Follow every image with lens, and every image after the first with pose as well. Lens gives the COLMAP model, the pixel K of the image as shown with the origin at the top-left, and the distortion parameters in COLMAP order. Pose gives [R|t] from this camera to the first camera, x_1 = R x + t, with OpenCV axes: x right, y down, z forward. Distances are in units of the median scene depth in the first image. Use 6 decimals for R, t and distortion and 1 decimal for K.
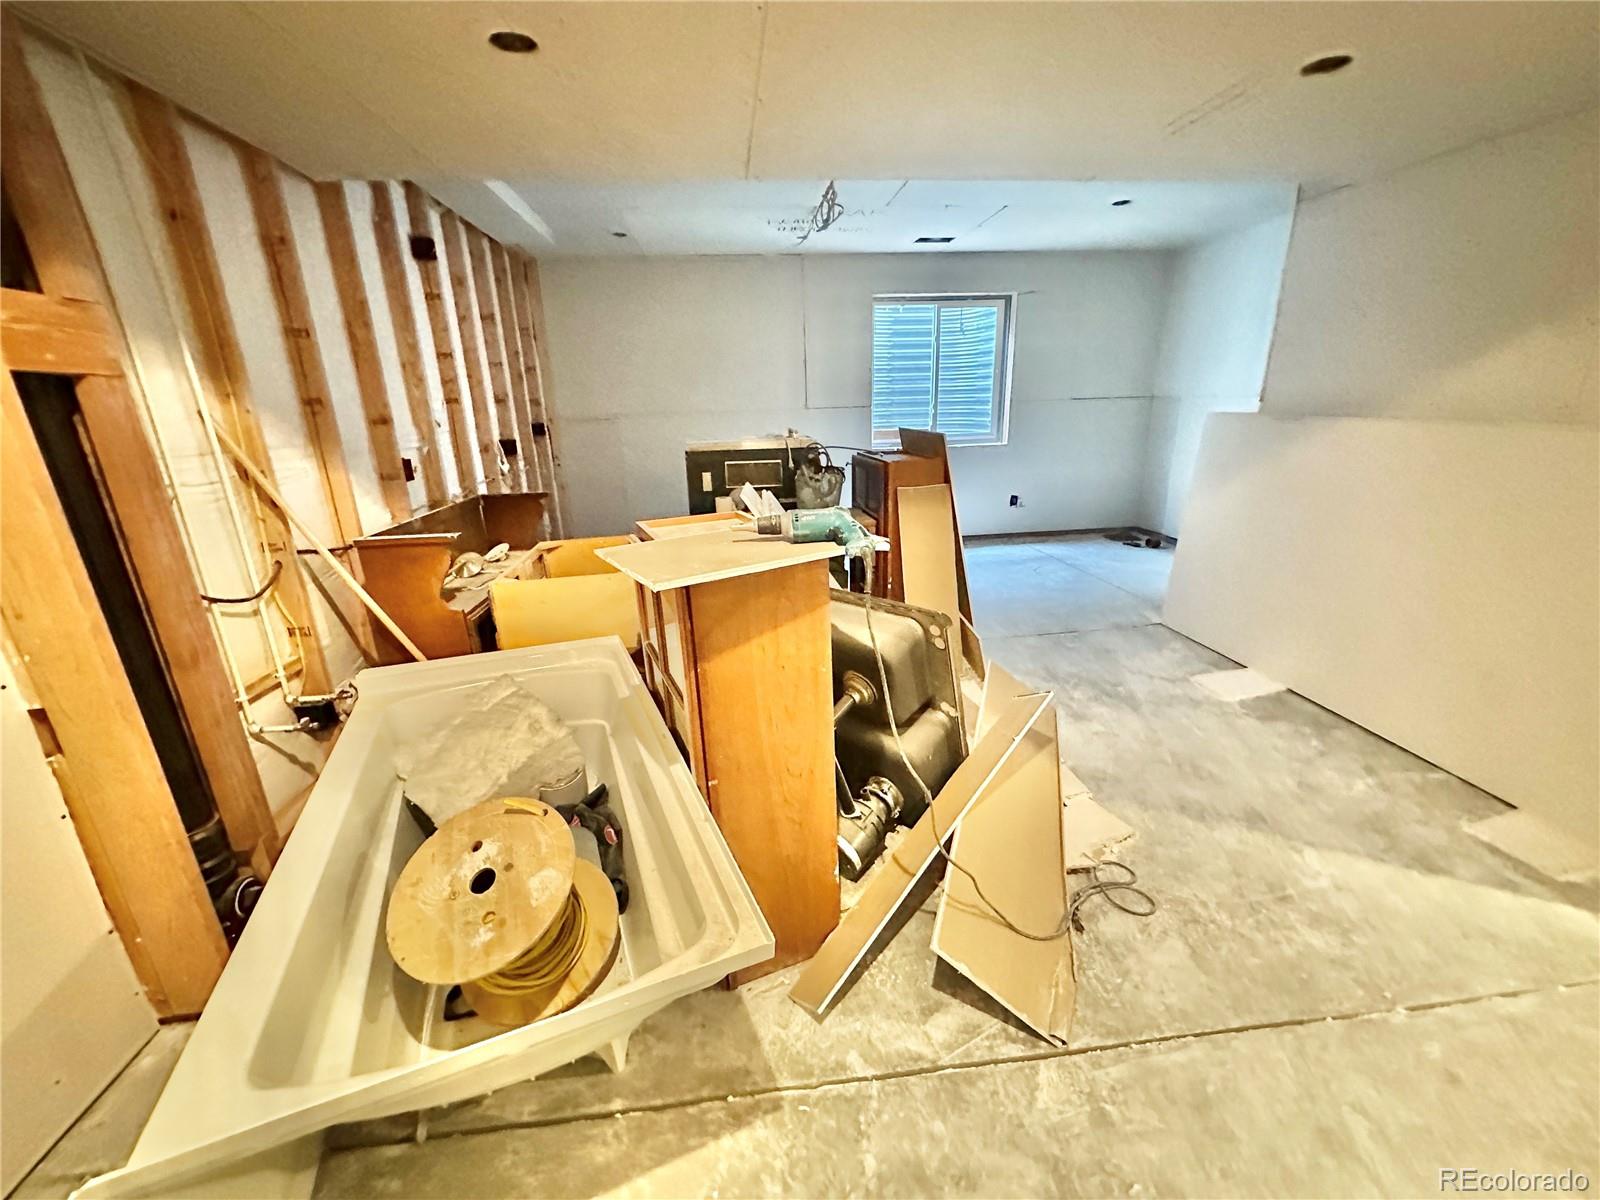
lens RADIAL K [[636.7, 0, 797.1], [0, 636.7, 600.5], [0, 0, 1]] dist [-0.004216, 0.000802]
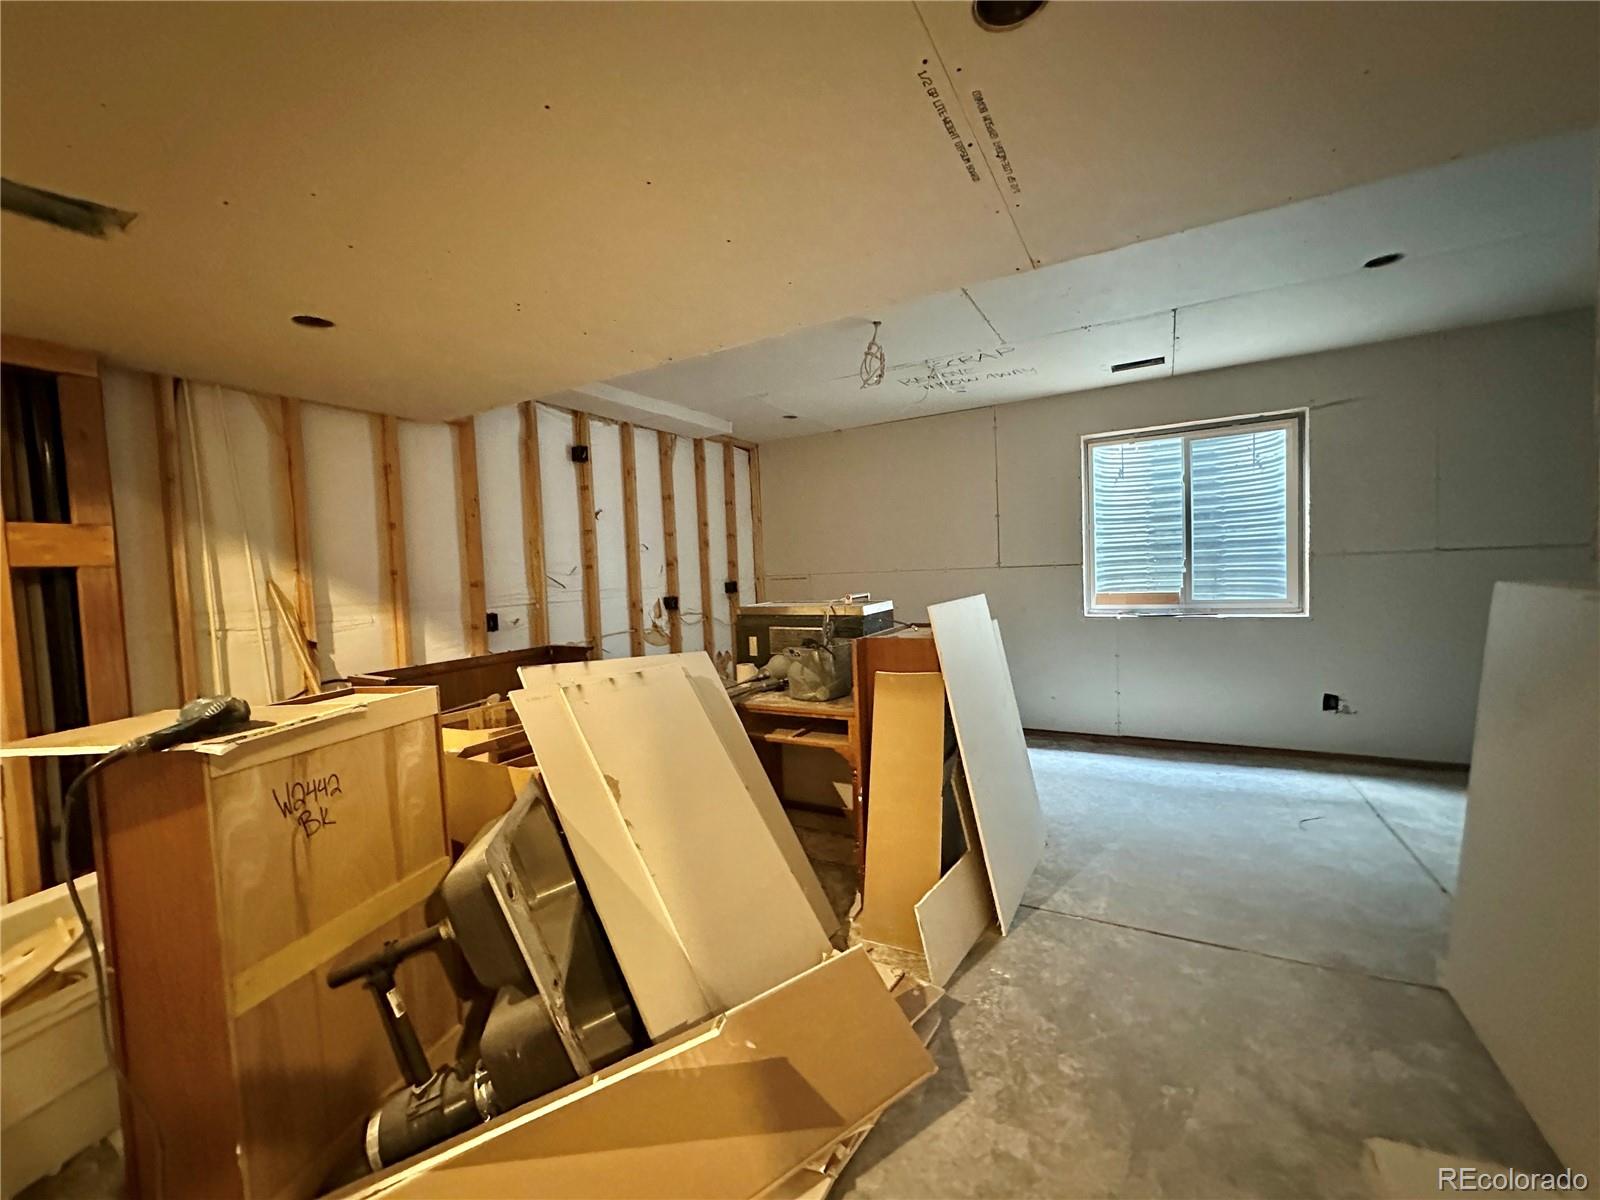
lens RADIAL K [[636.7, 0, 797.1], [0, 636.7, 600.5], [0, 0, 1]] dist [-0.004216, 0.000802]
pose [[0.803008, 0.021679, -0.595574, 0.482934], [-0.159413, 0.970737, -0.179601, -0.093933], [0.574253, 0.239163, 0.782965, 0.272811]]
